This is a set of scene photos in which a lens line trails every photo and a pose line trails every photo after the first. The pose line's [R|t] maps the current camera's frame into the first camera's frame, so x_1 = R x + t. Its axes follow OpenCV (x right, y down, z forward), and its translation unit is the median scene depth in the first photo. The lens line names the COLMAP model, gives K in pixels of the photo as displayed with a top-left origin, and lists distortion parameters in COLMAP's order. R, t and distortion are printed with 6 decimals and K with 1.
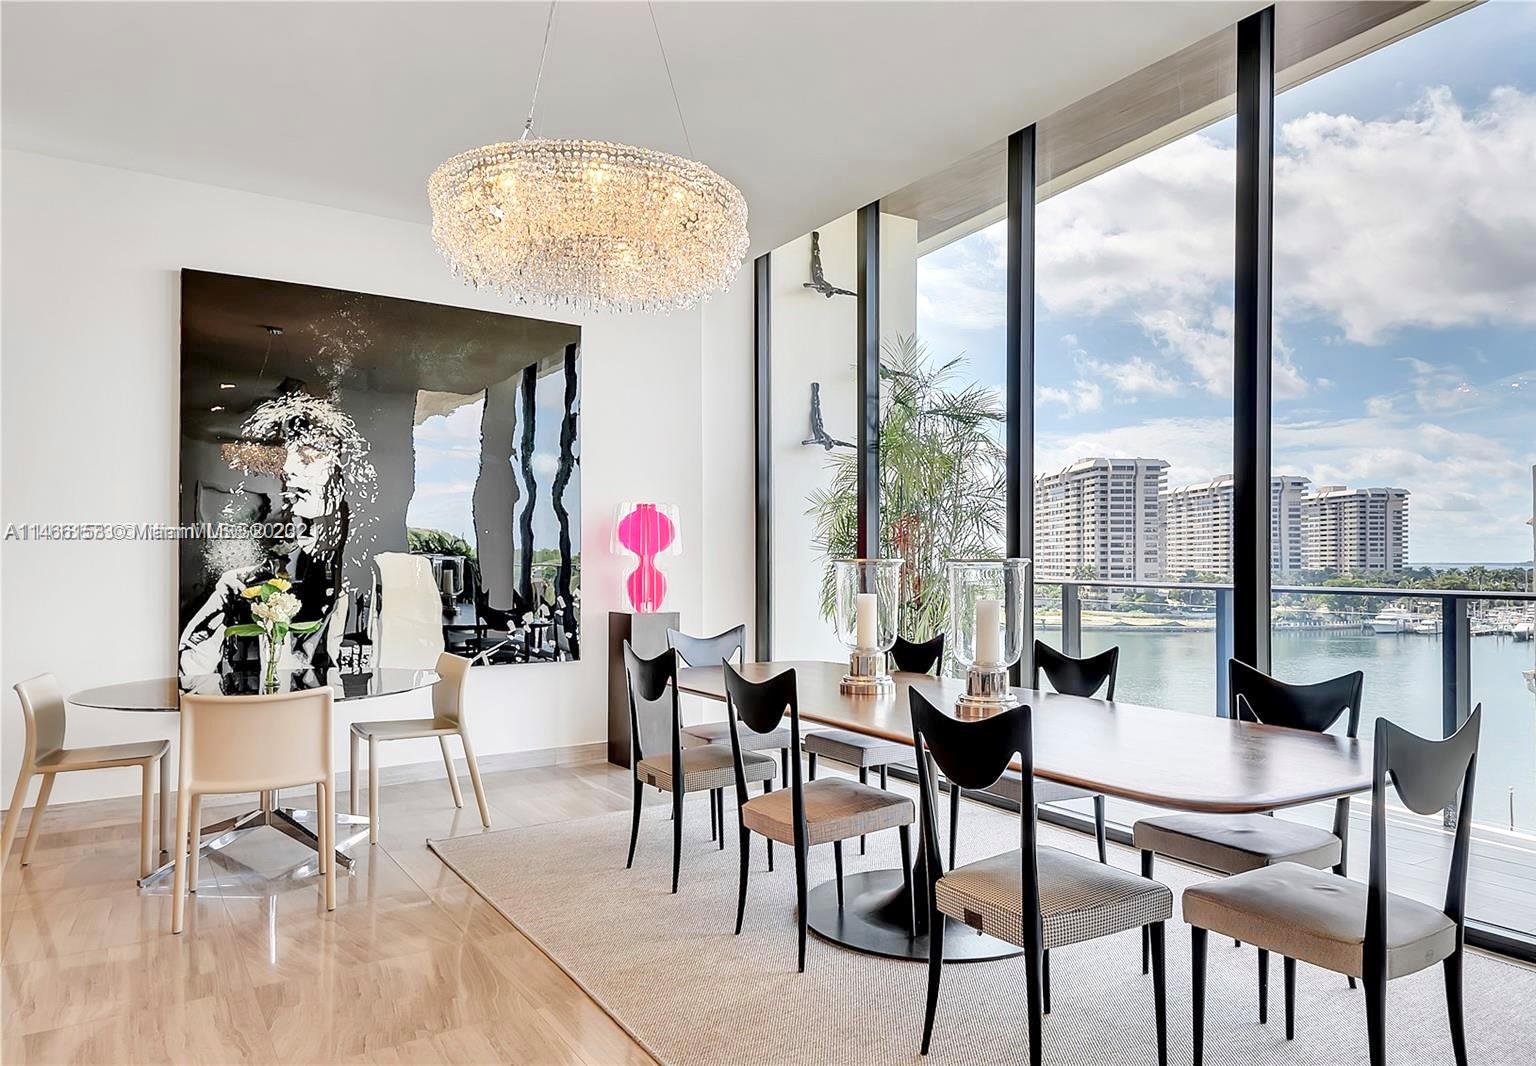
lens RADIAL K [[961.5, 0, 767.0], [0, 961.5, 539.7], [0, 0, 1]] dist [0.007829, 0.000978]
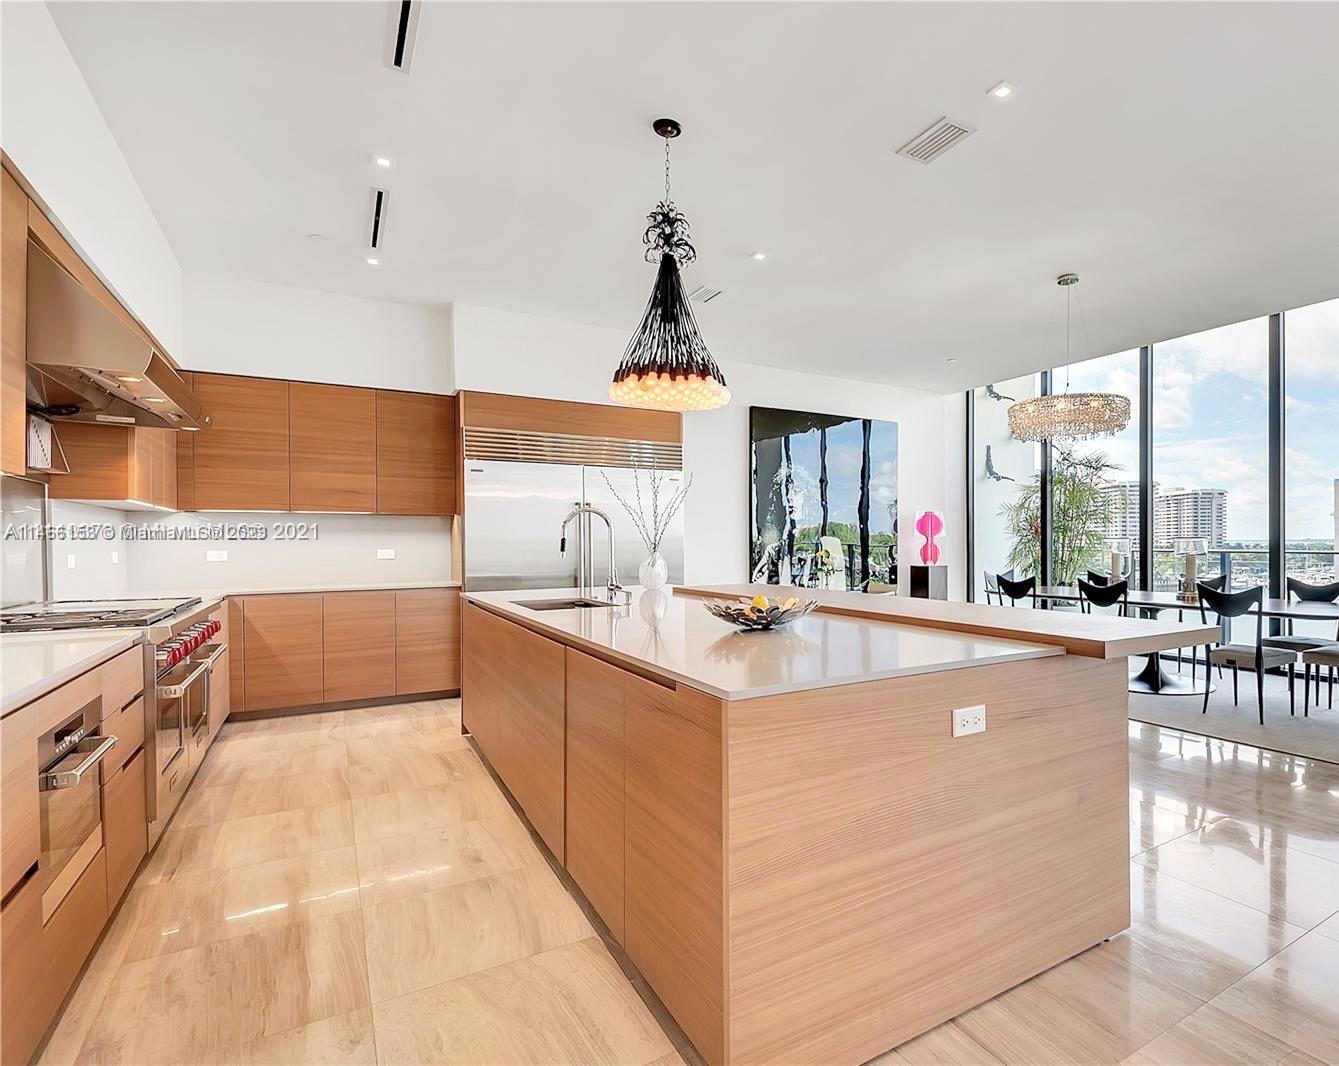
lens RADIAL K [[651.0, 0, 671.0], [0, 651.0, 536.4], [0, 0, 1]] dist [-0.001862, -0.000138]
pose [[0.995576, -0.003938, -0.093874, -0.532532], [0.005477, 0.999855, 0.016137, -0.010065], [0.093797, -0.016580, 0.995453, -0.394090]]
